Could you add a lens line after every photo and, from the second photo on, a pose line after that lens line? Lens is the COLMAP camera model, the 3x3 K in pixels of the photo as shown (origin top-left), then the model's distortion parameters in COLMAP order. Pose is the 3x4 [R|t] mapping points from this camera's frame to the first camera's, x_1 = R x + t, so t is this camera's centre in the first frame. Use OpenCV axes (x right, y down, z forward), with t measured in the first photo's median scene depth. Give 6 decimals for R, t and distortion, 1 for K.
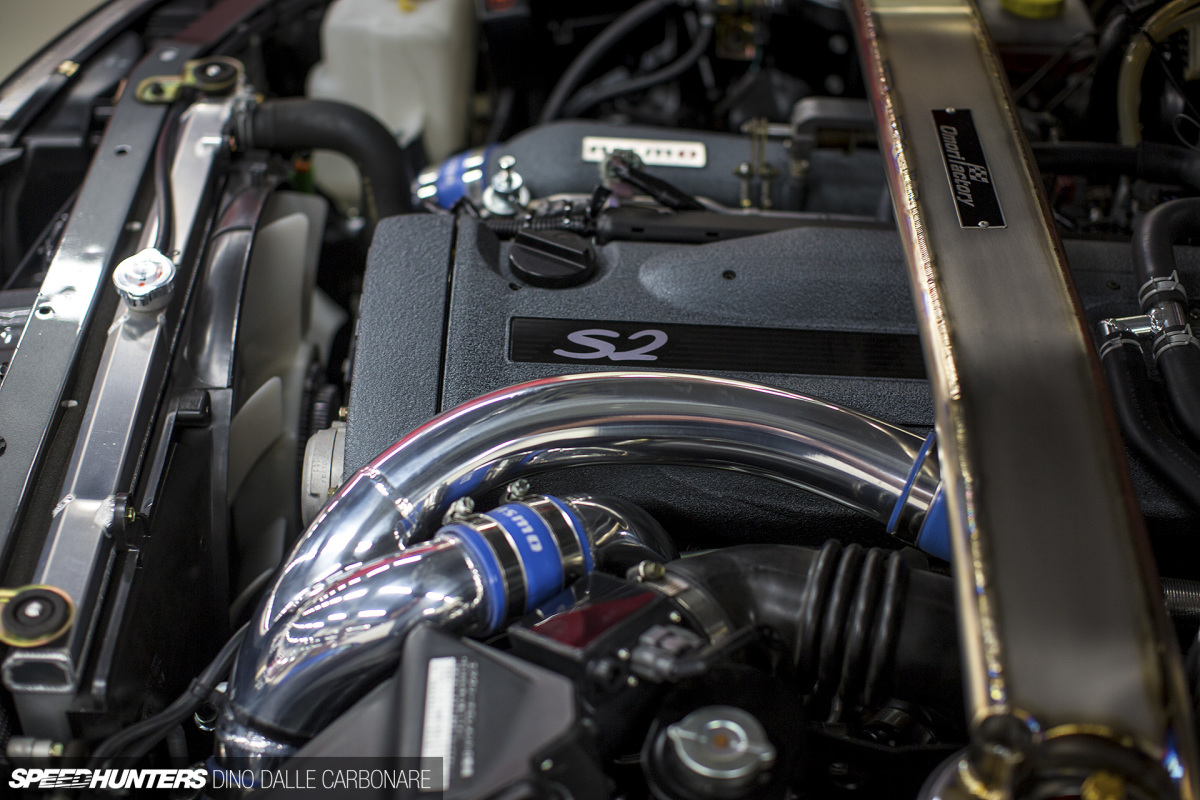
lens RADIAL K [[1785.0, 0, 600.0], [0, 1785.0, 400.0], [0, 0, 1]] dist [-0.174912, 0.006936]
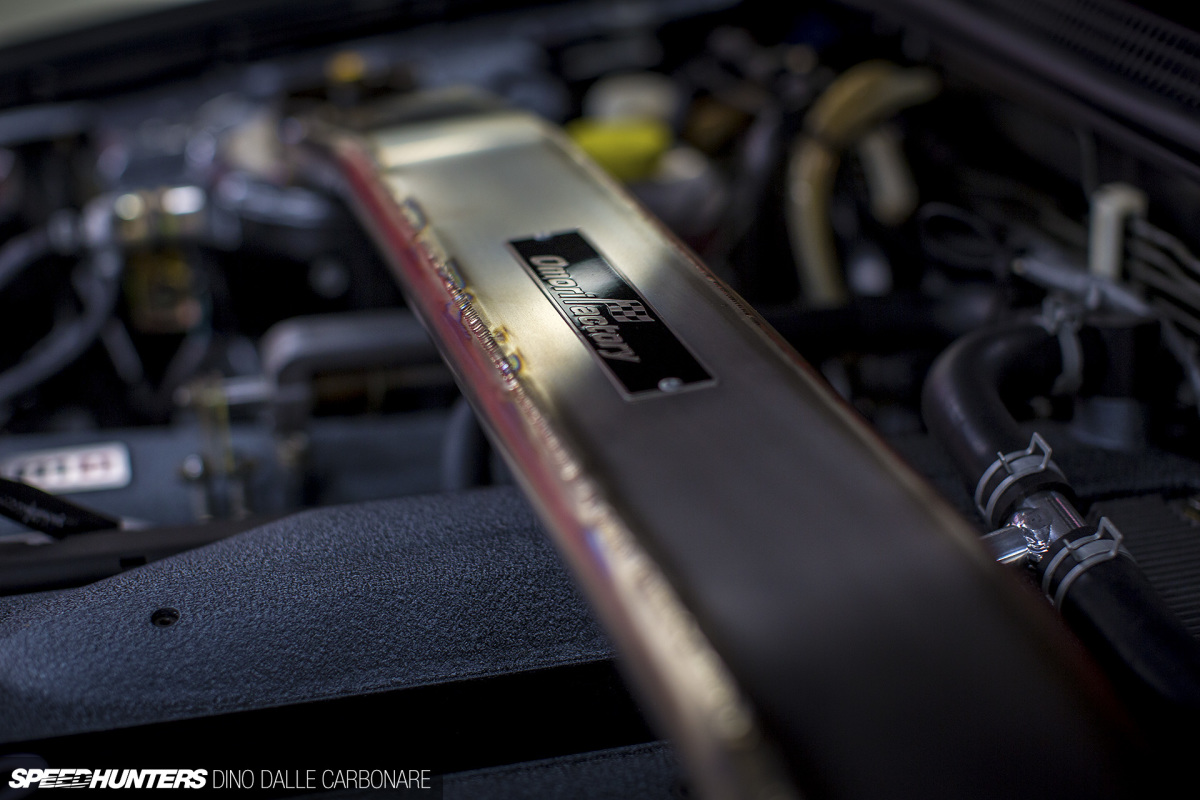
lens RADIAL K [[1785.0, 0, 600.0], [0, 1785.0, 400.0], [0, 0, 1]] dist [-0.174912, 0.006936]
pose [[0.951937, -0.148534, 0.267867, 0.066121], [0.216266, 0.945246, -0.244414, 0.015217], [-0.216897, 0.290597, 0.931938, 0.520701]]
